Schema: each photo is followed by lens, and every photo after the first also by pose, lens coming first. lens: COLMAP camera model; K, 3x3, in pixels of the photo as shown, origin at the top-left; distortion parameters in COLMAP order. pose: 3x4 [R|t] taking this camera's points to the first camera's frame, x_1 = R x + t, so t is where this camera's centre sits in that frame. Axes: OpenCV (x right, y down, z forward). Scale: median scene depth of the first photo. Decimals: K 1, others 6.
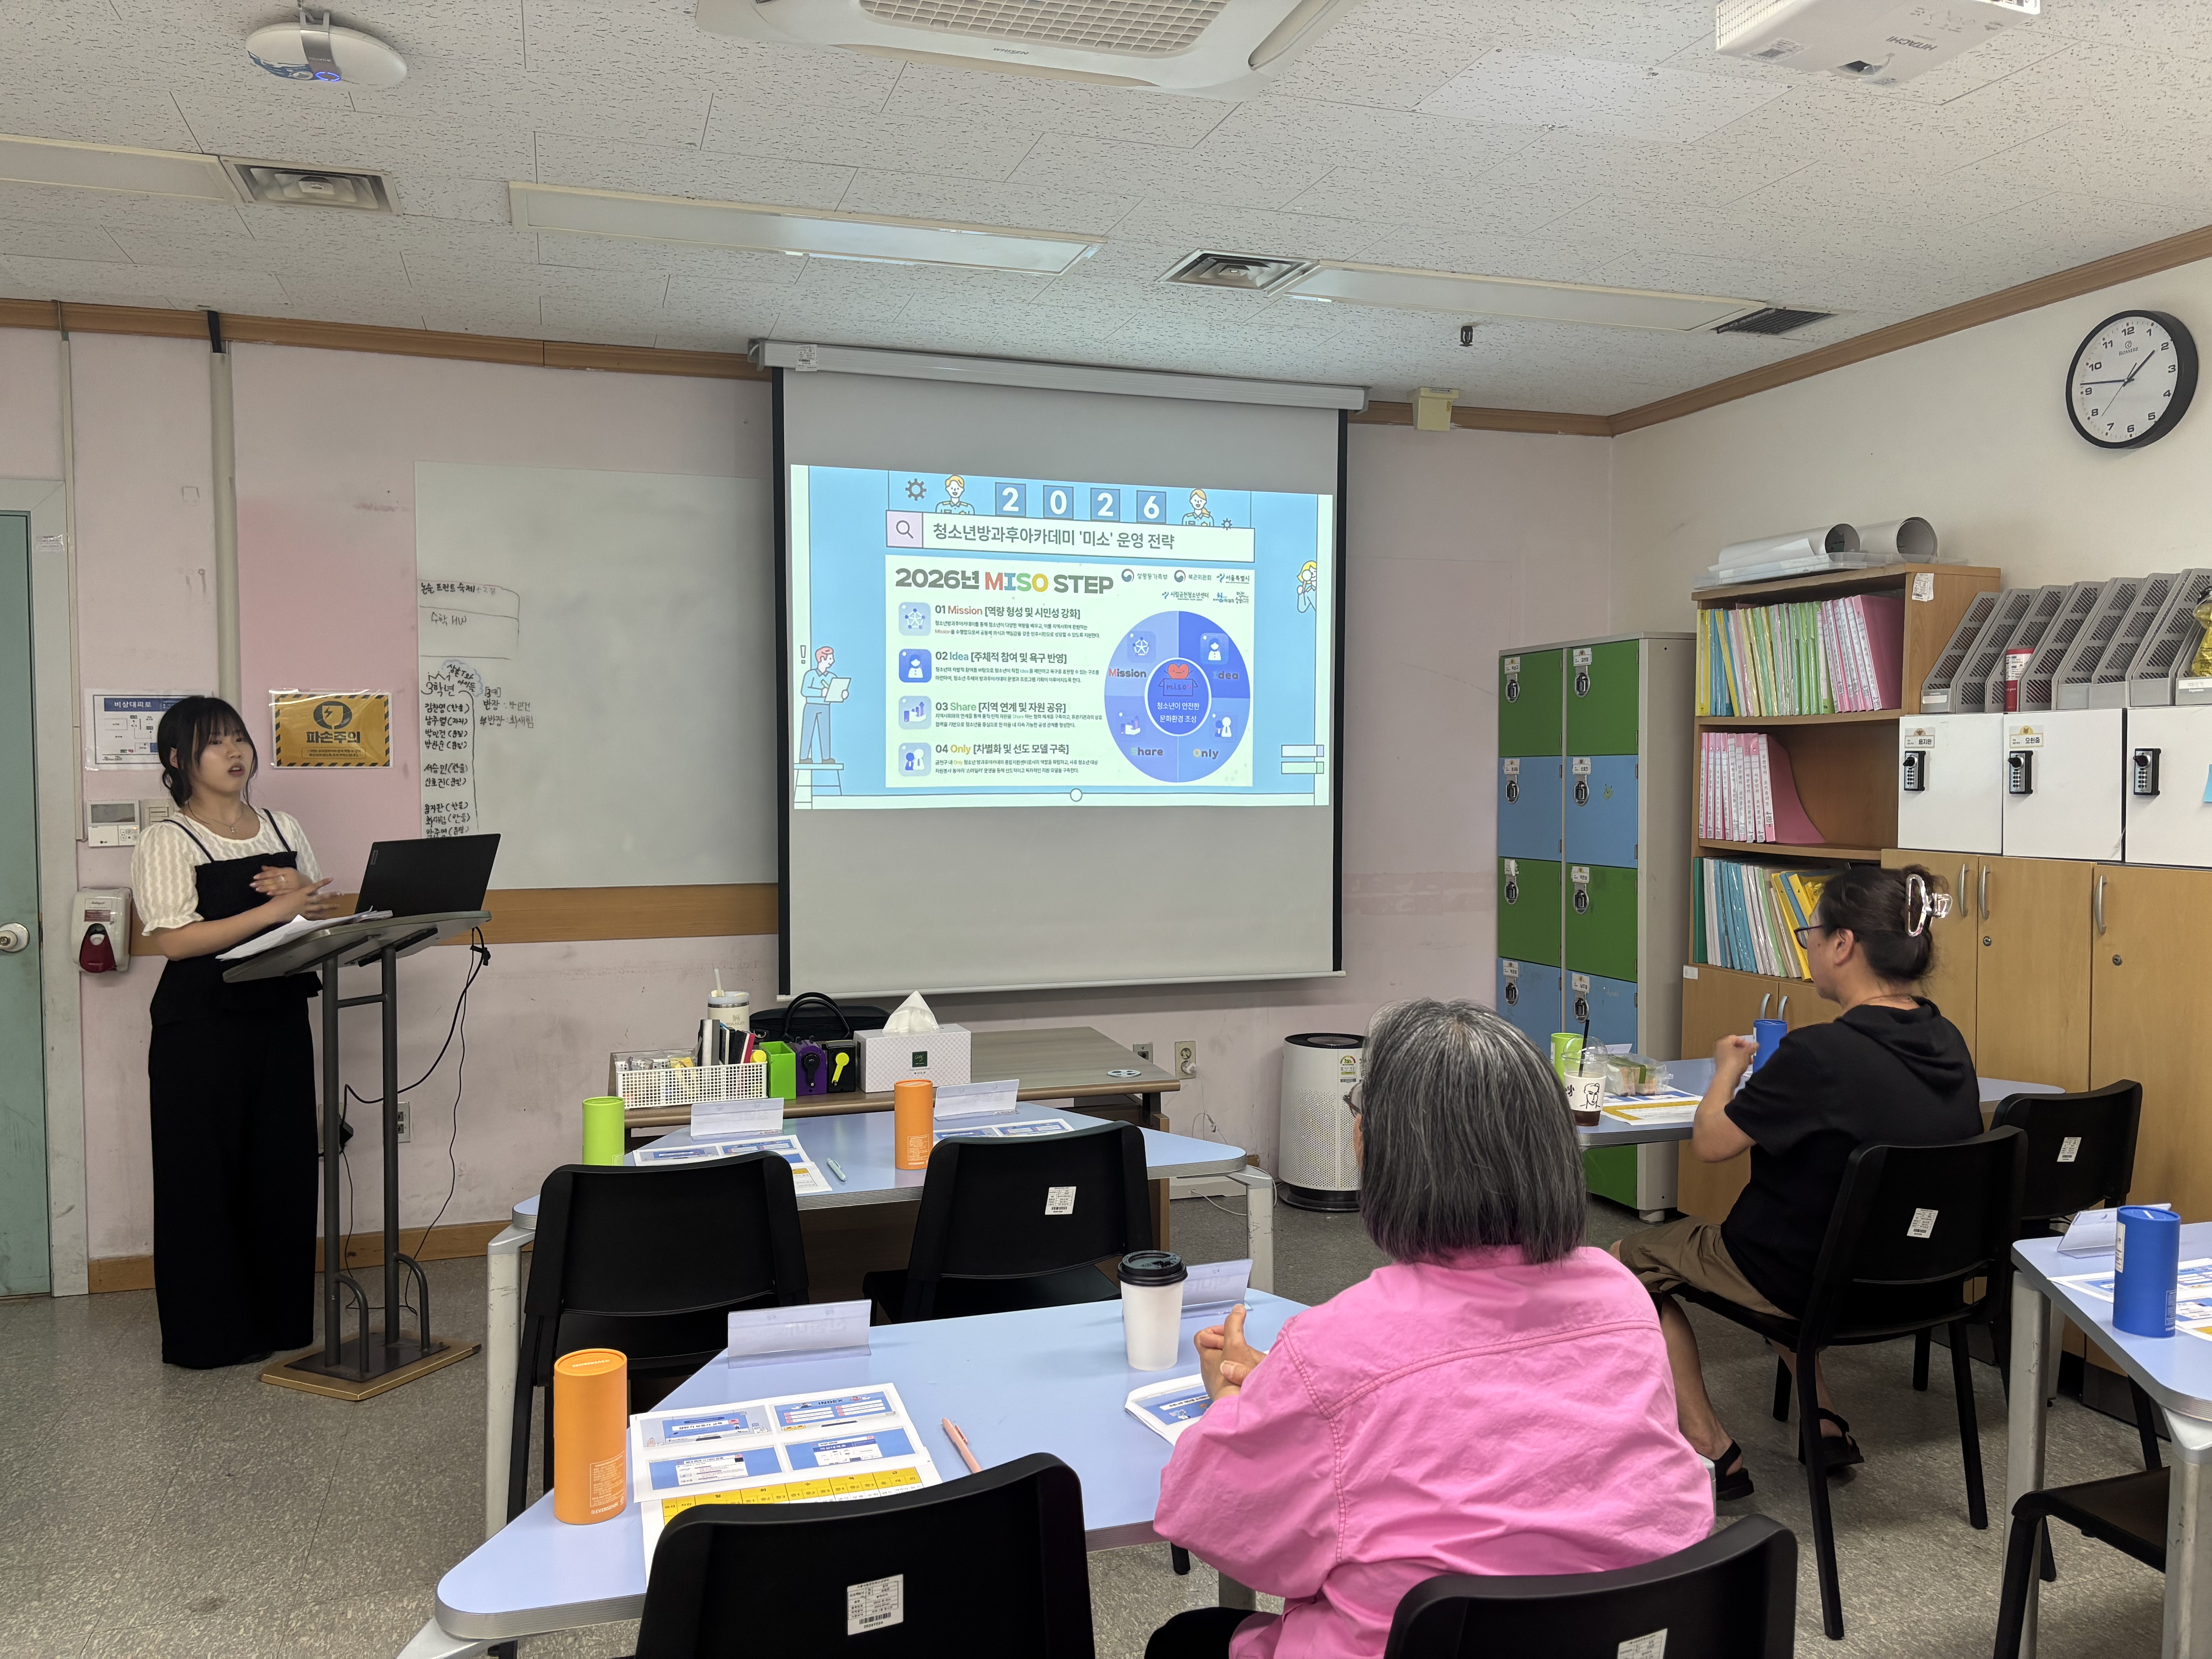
lens RADIAL K [[1675.4, 0, 1115.8], [0, 1675.4, 839.5], [0, 0, 1]] dist [0.022439, -0.005472]
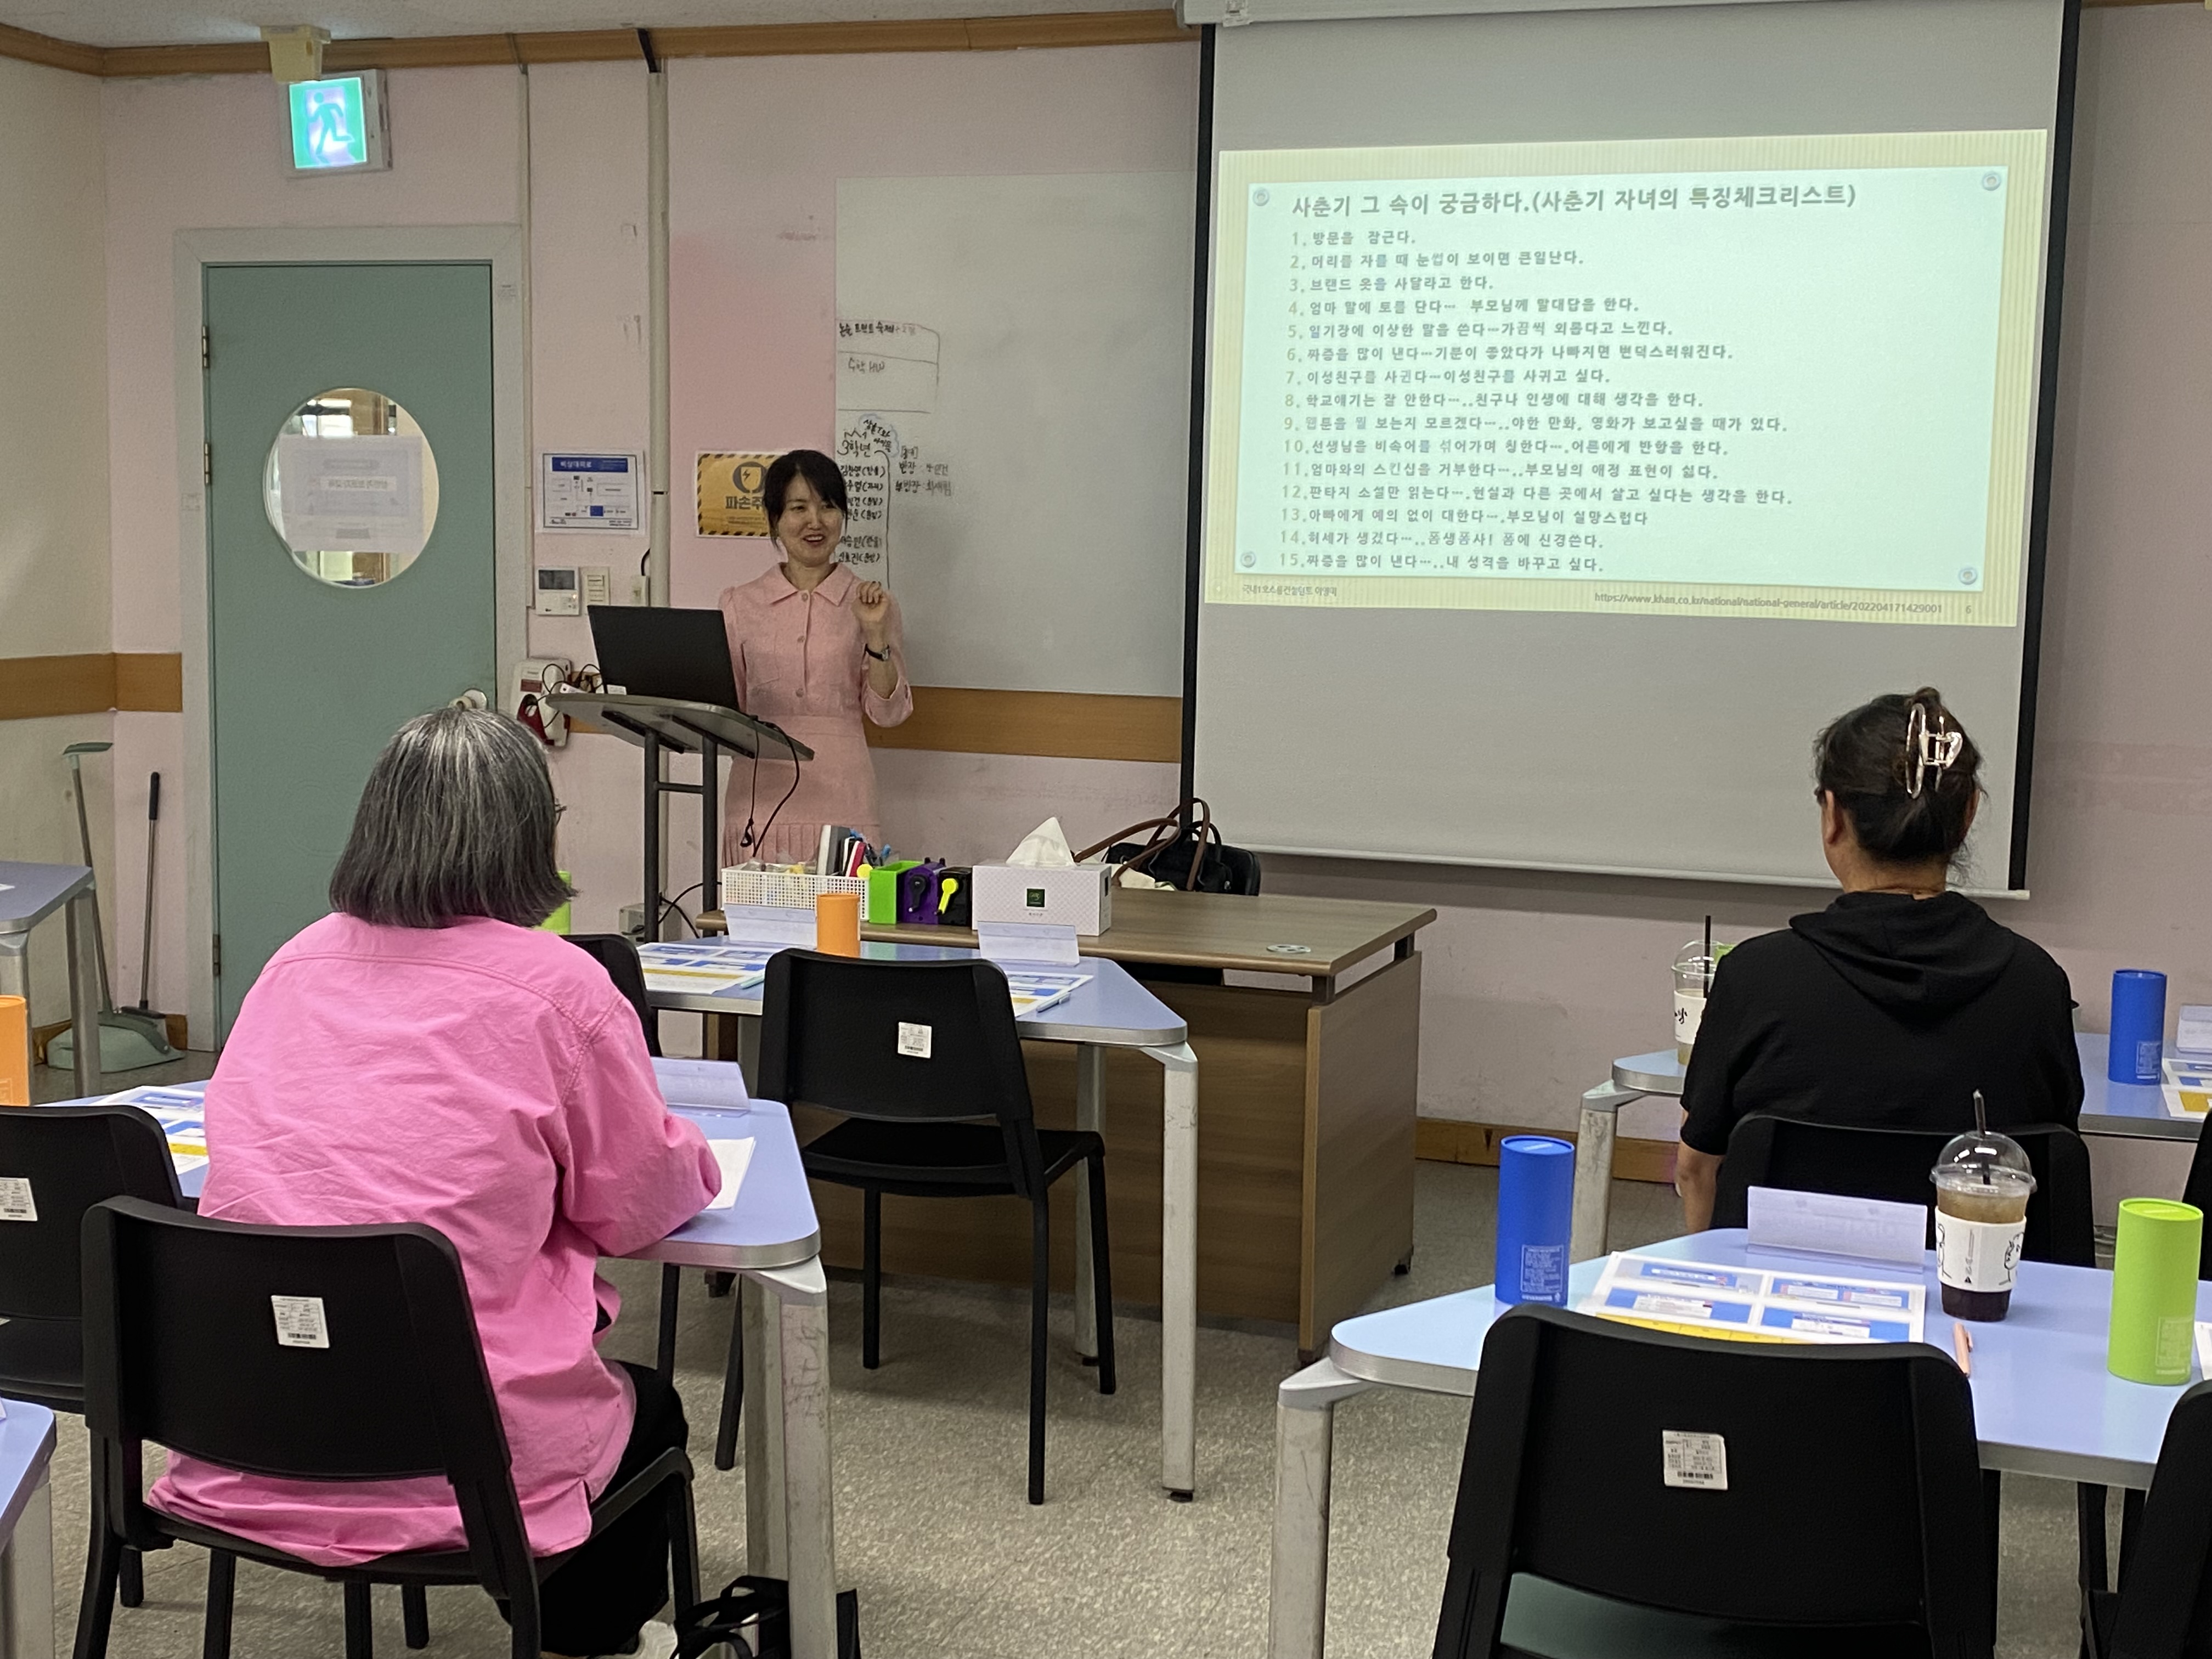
lens RADIAL K [[2646.8, 0, 1086.0], [0, 2646.8, 834.2], [0, 0, 1]] dist [0.161365, -0.398777]
pose [[0.803326, 0.084205, -0.589557, 0.515849], [-0.052725, 0.996122, 0.070430, 0.005169], [0.593201, -0.025494, 0.804650, -0.029235]]
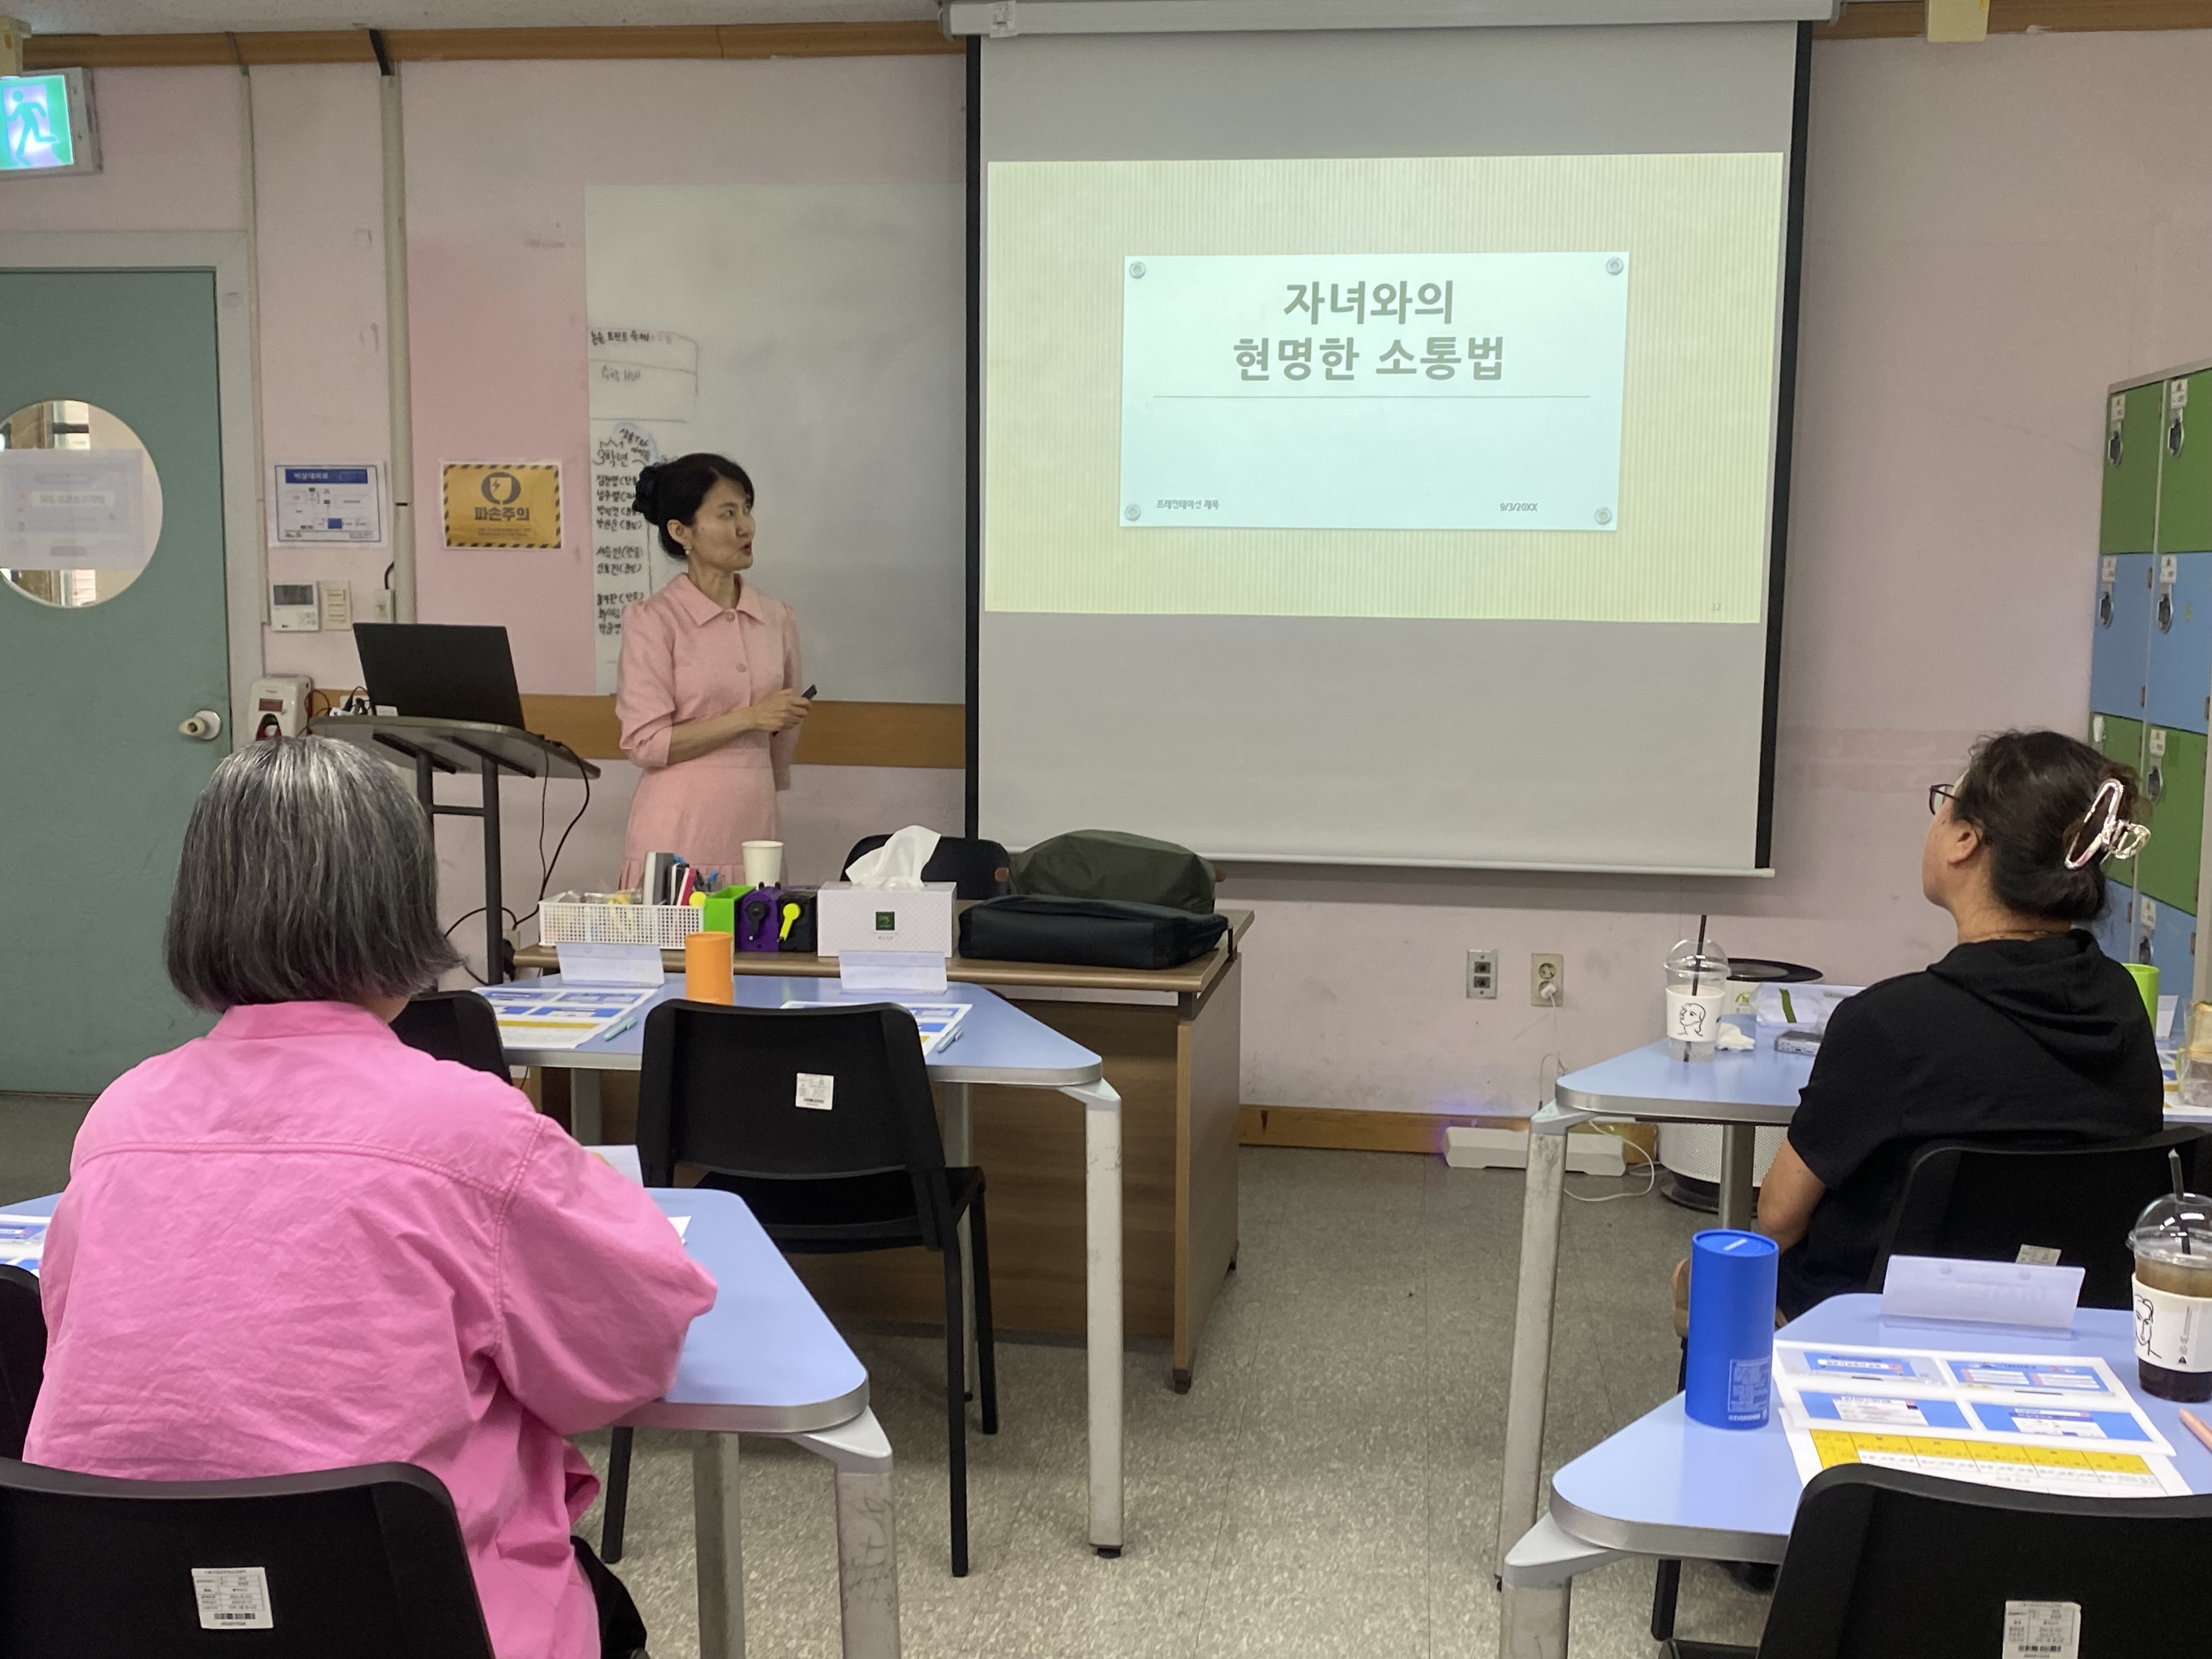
lens RADIAL K [[2322.6, 0, 1106.0], [0, 2322.6, 829.5], [0, 0, 1]] dist [0.140727, -0.359705]
pose [[0.897924, 0.063206, -0.435589, 0.353924], [-0.033672, 0.996600, 0.075198, 0.000315], [0.438861, -0.052855, 0.896999, 0.037508]]
